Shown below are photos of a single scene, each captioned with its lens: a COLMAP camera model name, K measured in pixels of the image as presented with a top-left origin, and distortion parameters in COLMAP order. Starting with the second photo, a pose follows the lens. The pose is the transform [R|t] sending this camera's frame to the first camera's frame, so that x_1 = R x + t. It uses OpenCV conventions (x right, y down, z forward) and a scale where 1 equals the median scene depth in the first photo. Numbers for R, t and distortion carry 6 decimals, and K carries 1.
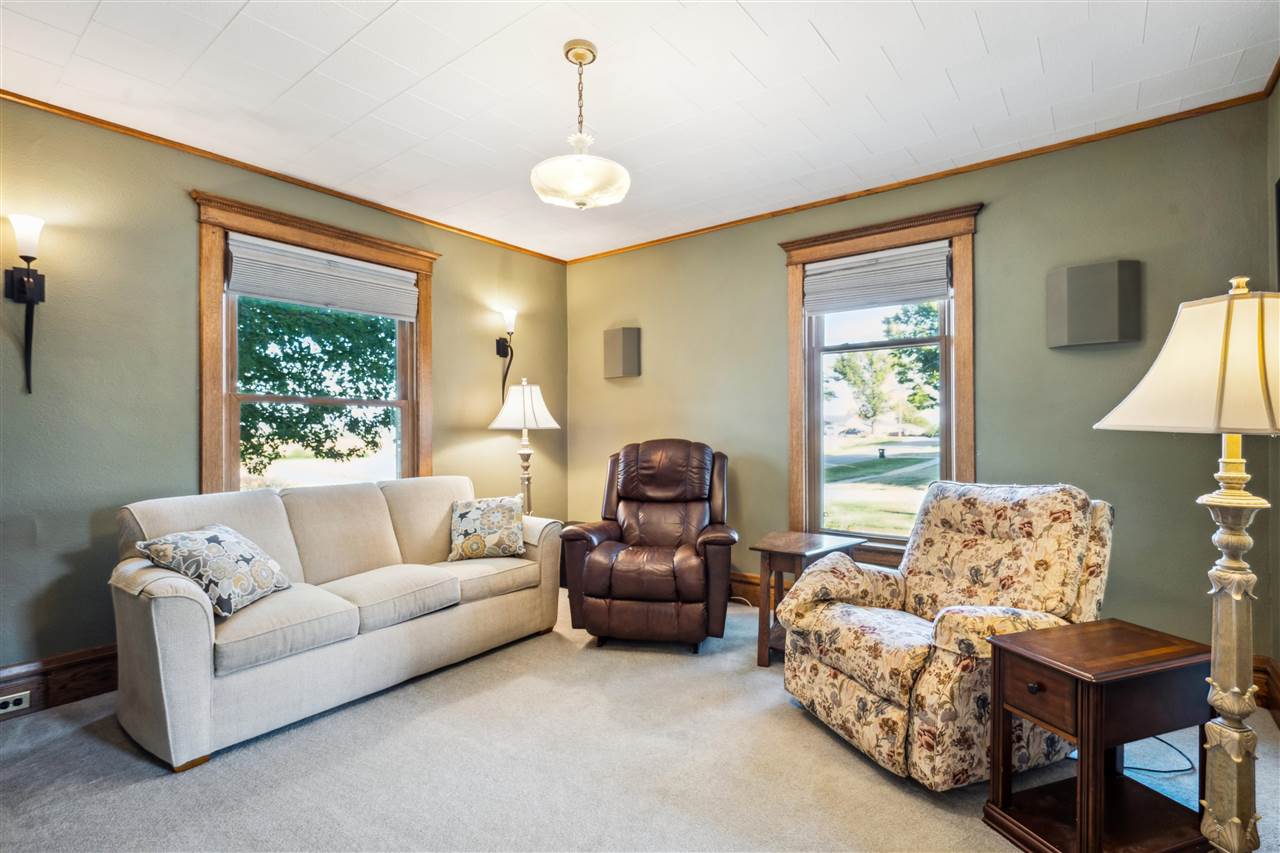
lens RADIAL K [[590.0, 0, 640.0], [0, 590.0, 426.5], [0, 0, 1]] dist [-0.002140, -0.000039]
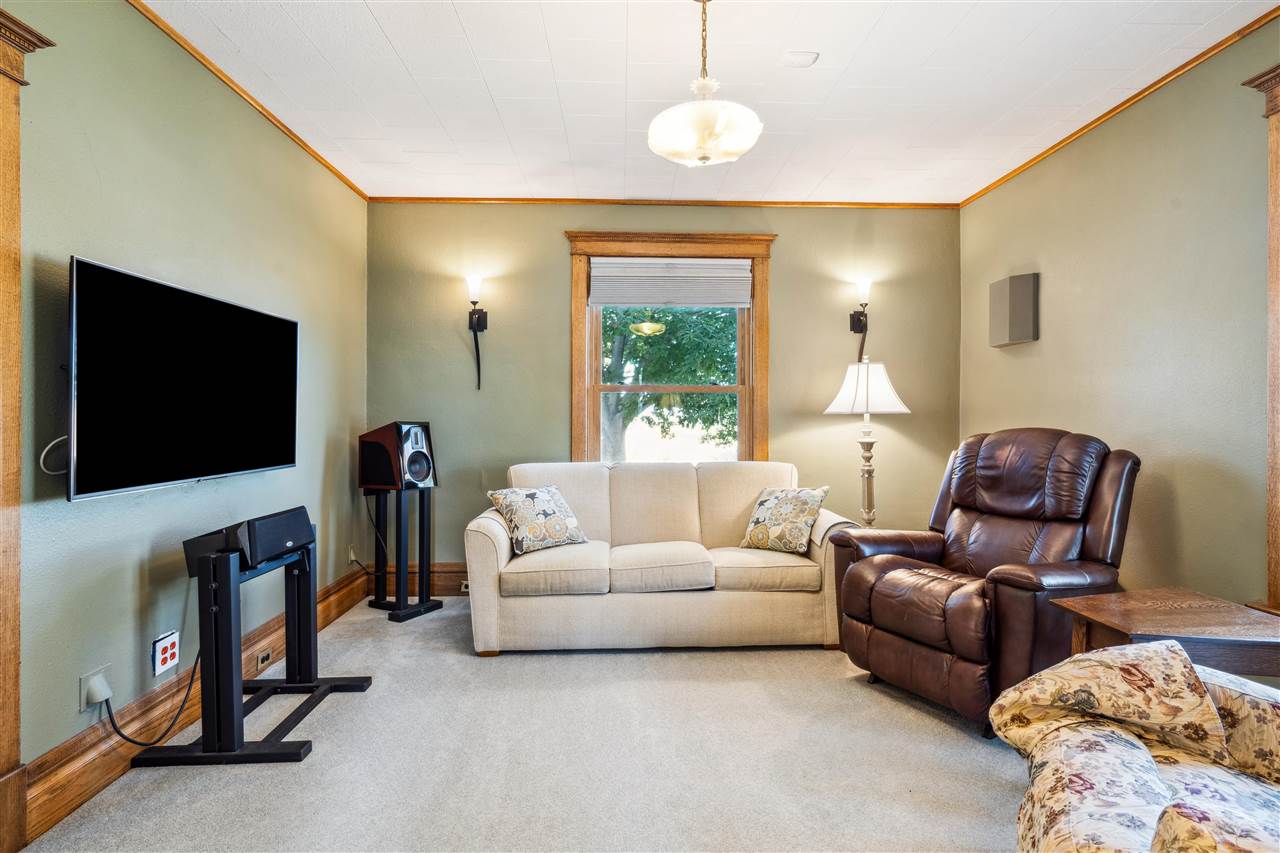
lens RADIAL K [[610.8, 0, 648.7], [0, 610.8, 418.7], [0, 0, 1]] dist [-0.001749, 0.000661]
pose [[0.651345, 0.006401, -0.758754, 0.355719], [-0.000536, 0.999968, 0.007977, 0.005329], [0.758781, -0.004789, 0.651328, 0.222119]]
